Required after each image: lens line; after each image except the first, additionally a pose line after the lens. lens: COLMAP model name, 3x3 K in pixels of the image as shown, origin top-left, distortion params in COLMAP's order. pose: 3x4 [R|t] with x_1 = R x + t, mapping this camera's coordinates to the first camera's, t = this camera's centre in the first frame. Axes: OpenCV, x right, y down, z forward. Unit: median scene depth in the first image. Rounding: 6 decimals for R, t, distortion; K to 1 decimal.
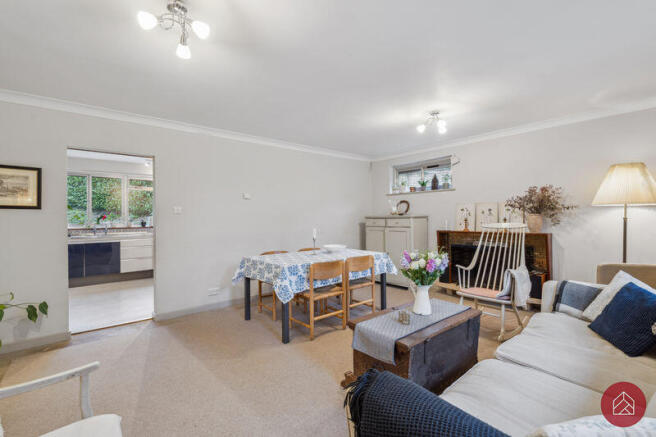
lens RADIAL K [[295.6, 0, 328.0], [0, 295.6, 218.5], [0, 0, 1]] dist [-0.000746, 0.000068]
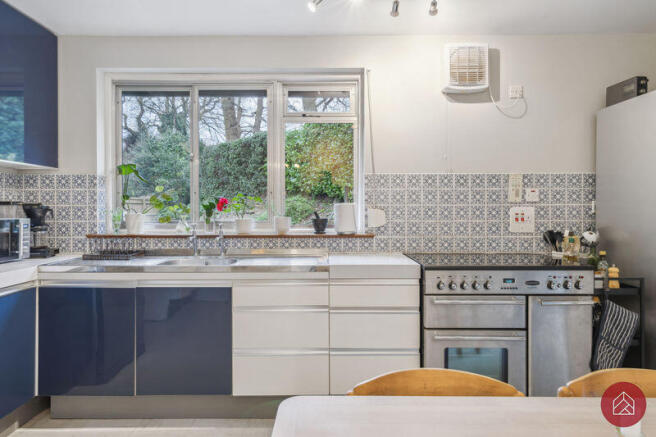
lens RADIAL K [[393.7, 0, 329.5], [0, 393.7, 211.6], [0, 0, 1]] dist [0.007860, 0.002217]
pose [[0.758243, 0.008093, -0.651922, -0.349643], [-0.004356, 0.999964, 0.007346, 0.001048], [0.651958, -0.002730, 0.758250, 0.706886]]
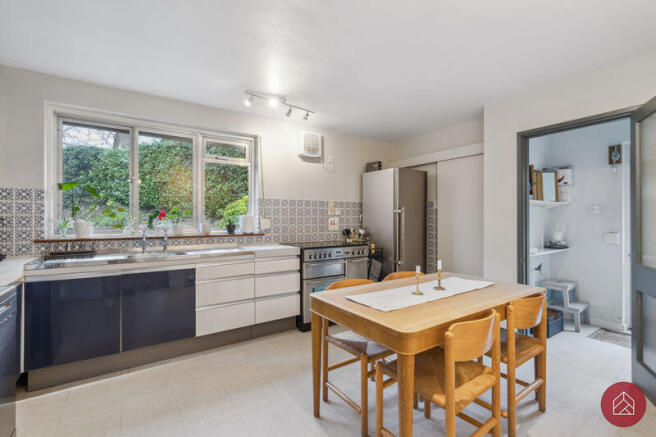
lens RADIAL K [[295.6, 0, 328.0], [0, 295.6, 218.5], [0, 0, 1]] dist [-0.000746, 0.000068]
pose [[0.994118, 0.004877, -0.108192, -0.415105], [-0.005246, 0.999981, -0.003124, 0.002230], [0.108175, 0.003673, 0.994125, 0.523159]]
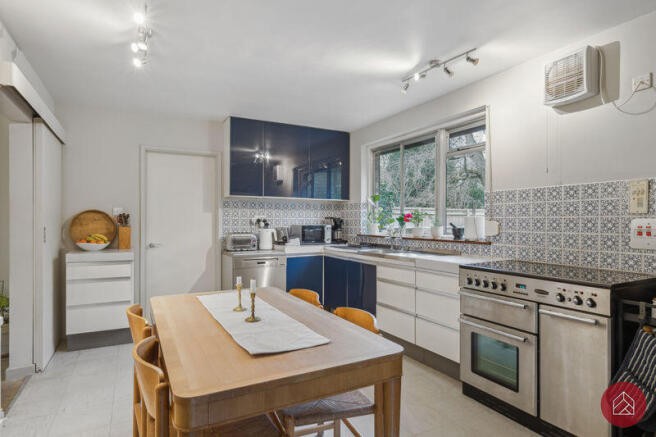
lens RADIAL K [[370.8, 0, 328.0], [0, 370.8, 218.5], [0, 0, 1]] dist [0.056285, 0.000089]
pose [[-0.208790, -0.000802, -0.977960, -0.061548], [-0.000582, 1.000000, -0.000696, -0.001567], [0.977960, 0.000424, -0.208790, 0.964680]]
